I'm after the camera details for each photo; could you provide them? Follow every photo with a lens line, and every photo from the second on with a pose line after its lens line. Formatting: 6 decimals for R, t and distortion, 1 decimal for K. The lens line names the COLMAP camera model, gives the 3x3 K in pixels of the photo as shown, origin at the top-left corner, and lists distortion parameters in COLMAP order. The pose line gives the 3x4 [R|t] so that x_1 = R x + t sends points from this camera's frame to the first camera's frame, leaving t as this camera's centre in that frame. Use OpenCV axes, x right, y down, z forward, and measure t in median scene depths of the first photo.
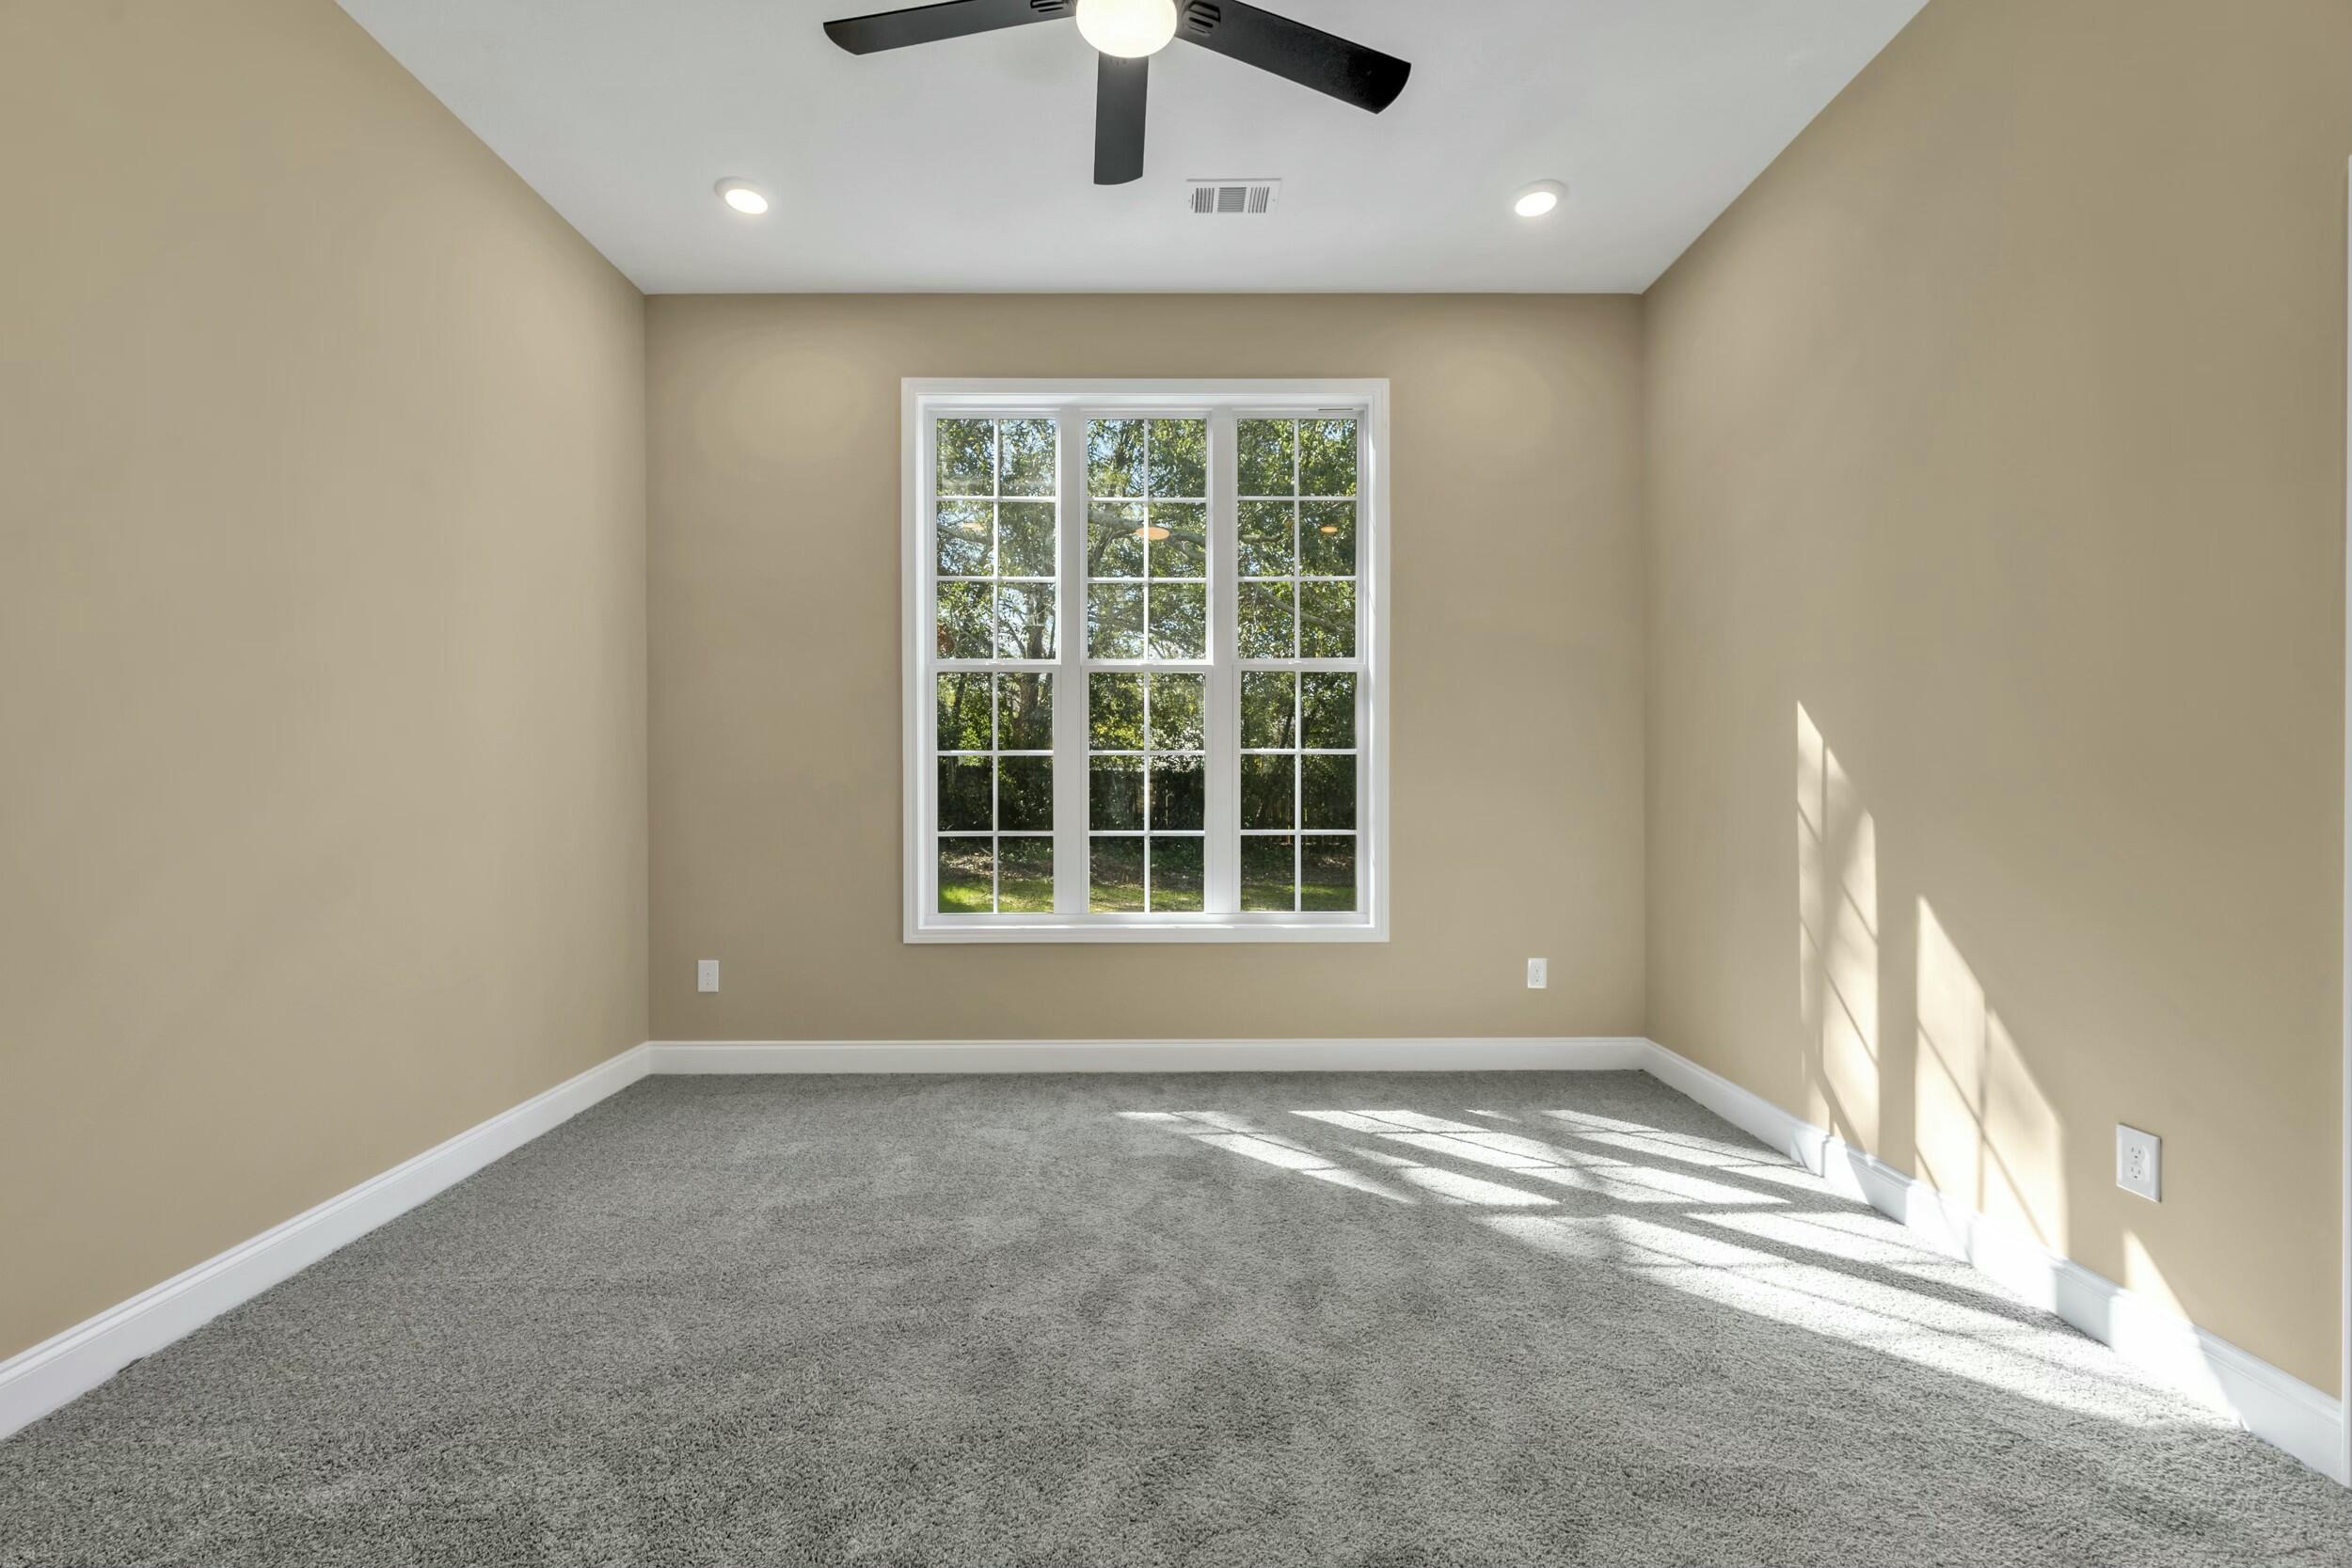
lens RADIAL K [[948.2, 0, 1171.4], [0, 948.2, 792.3], [0, 0, 1]] dist [0.003575, 0.000347]
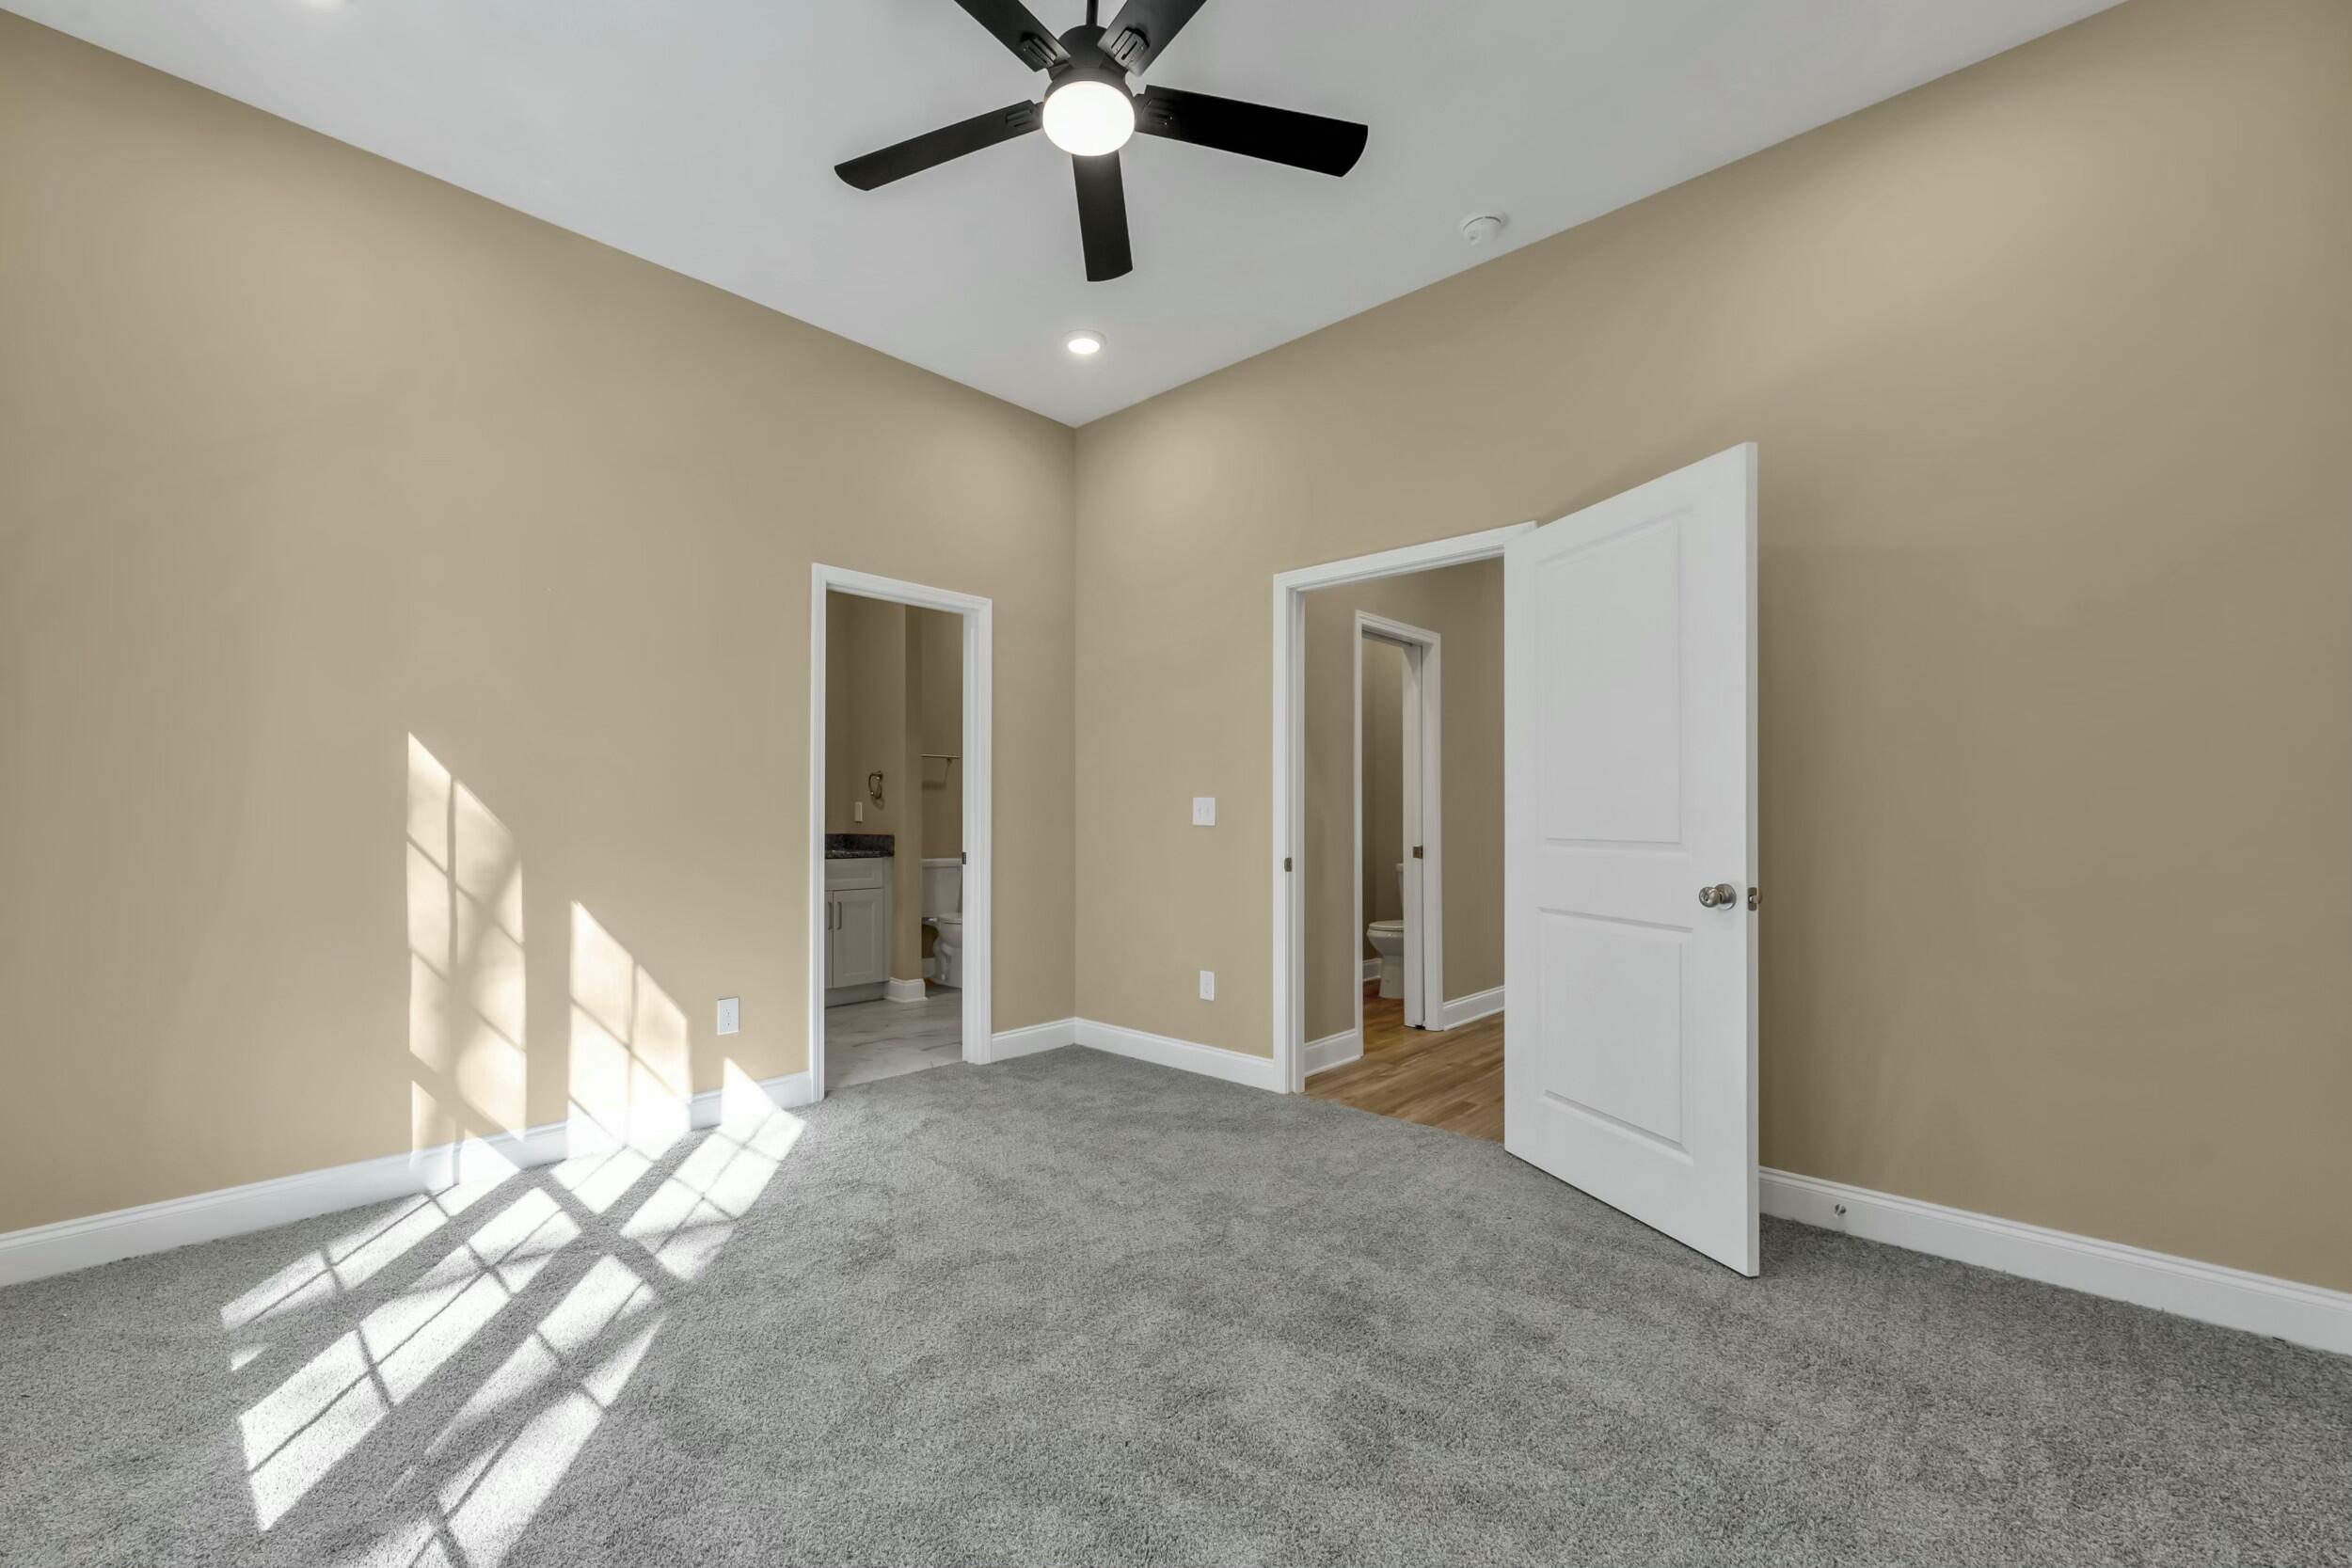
lens RADIAL K [[948.2, 0, 1158.6], [0, 948.2, 805.8], [0, 0, 1]] dist [0.003575, 0.000347]
pose [[-0.732247, -0.009915, 0.680967, -0.668453], [-0.011377, 0.999933, 0.002324, -0.033592], [-0.680944, -0.006046, -0.732311, 1.362551]]
